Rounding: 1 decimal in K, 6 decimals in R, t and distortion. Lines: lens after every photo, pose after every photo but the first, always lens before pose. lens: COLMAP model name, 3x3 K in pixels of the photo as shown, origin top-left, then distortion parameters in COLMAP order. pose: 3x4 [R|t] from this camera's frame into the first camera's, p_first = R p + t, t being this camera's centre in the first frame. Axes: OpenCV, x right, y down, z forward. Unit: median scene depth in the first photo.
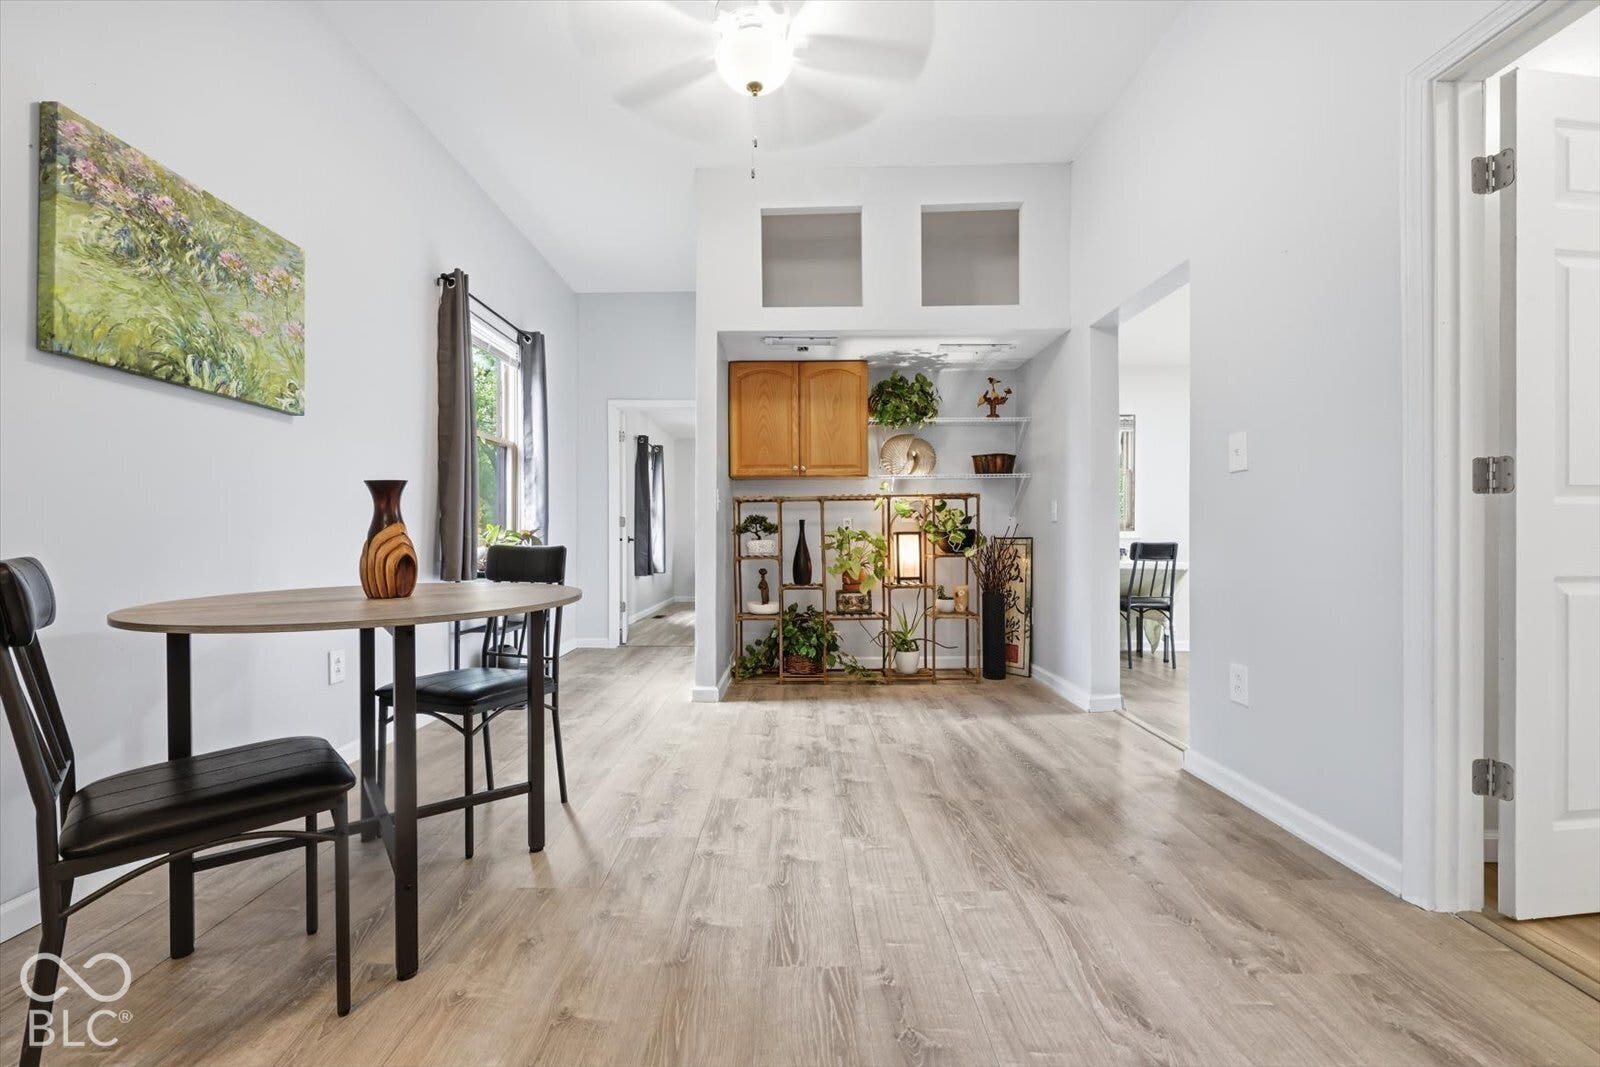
lens RADIAL K [[652.5, 0, 793.4], [0, 652.5, 536.3], [0, 0, 1]] dist [-0.002600, 0.000222]
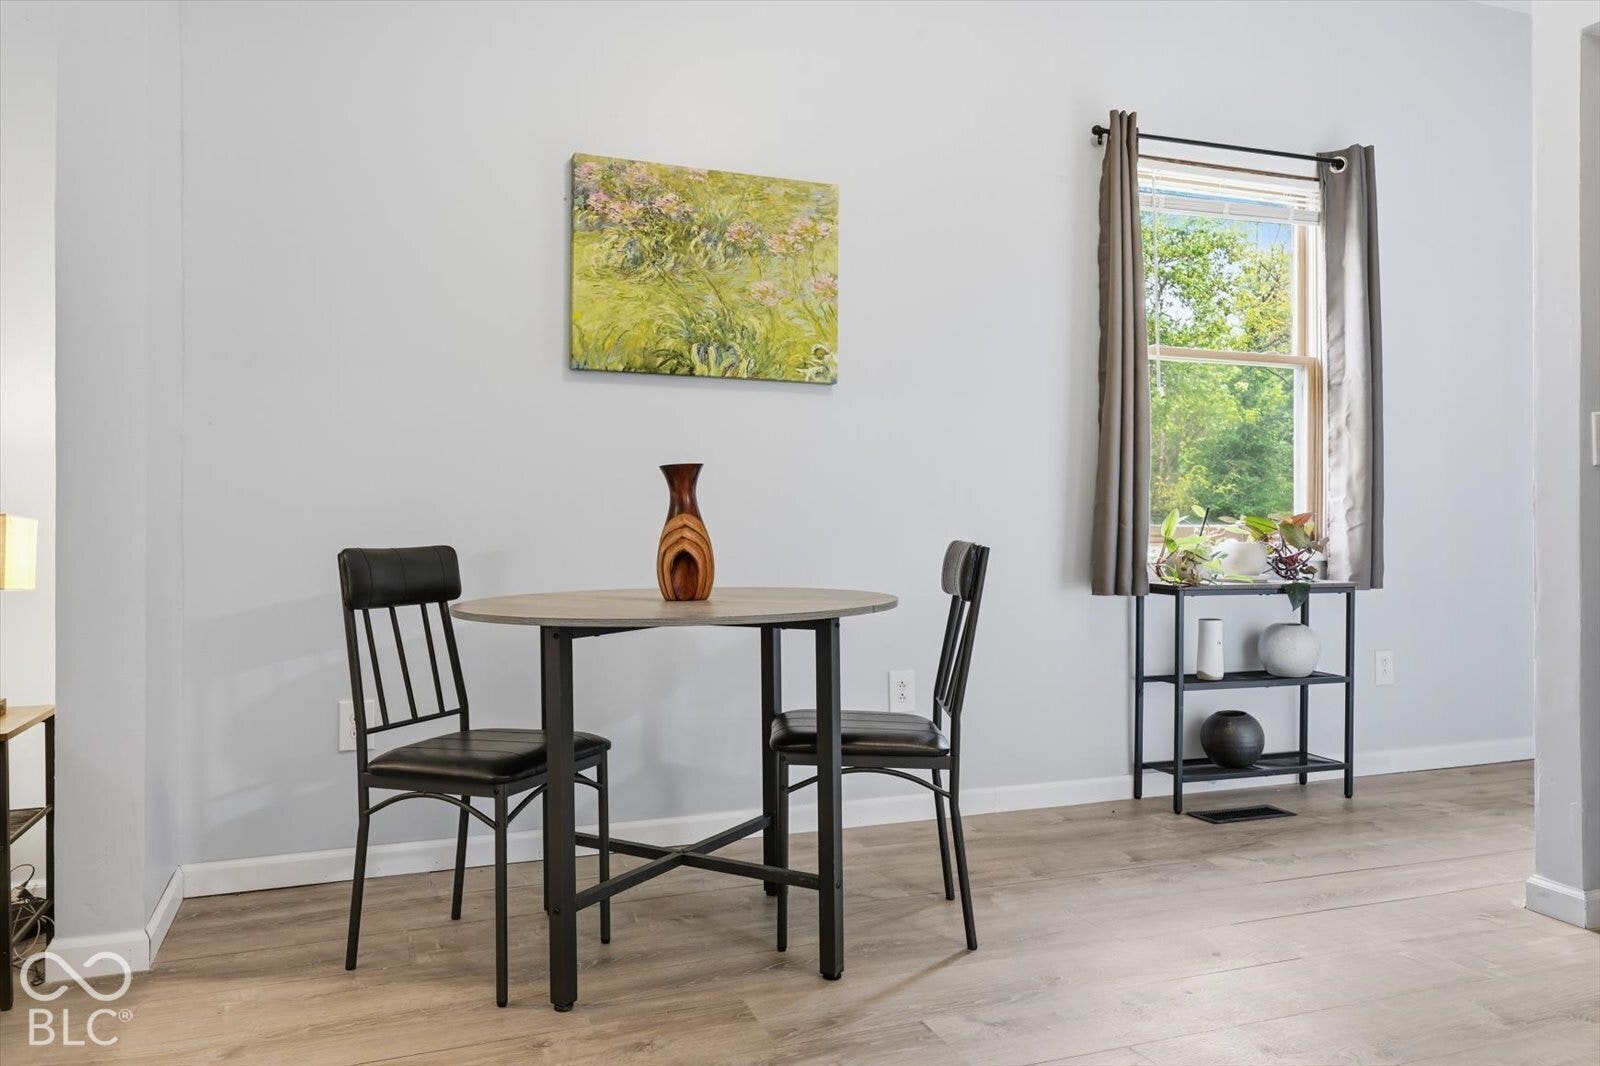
lens RADIAL K [[1122.3, 0, 800.0], [0, 1122.3, 533.0], [0, 0, 1]] dist [-0.001698, -0.001860]
pose [[0.348703, 0.005643, -0.937216, 0.715534], [0.003311, 0.999968, 0.007252, -0.003593], [0.937227, -0.005632, 0.348674, 0.545542]]
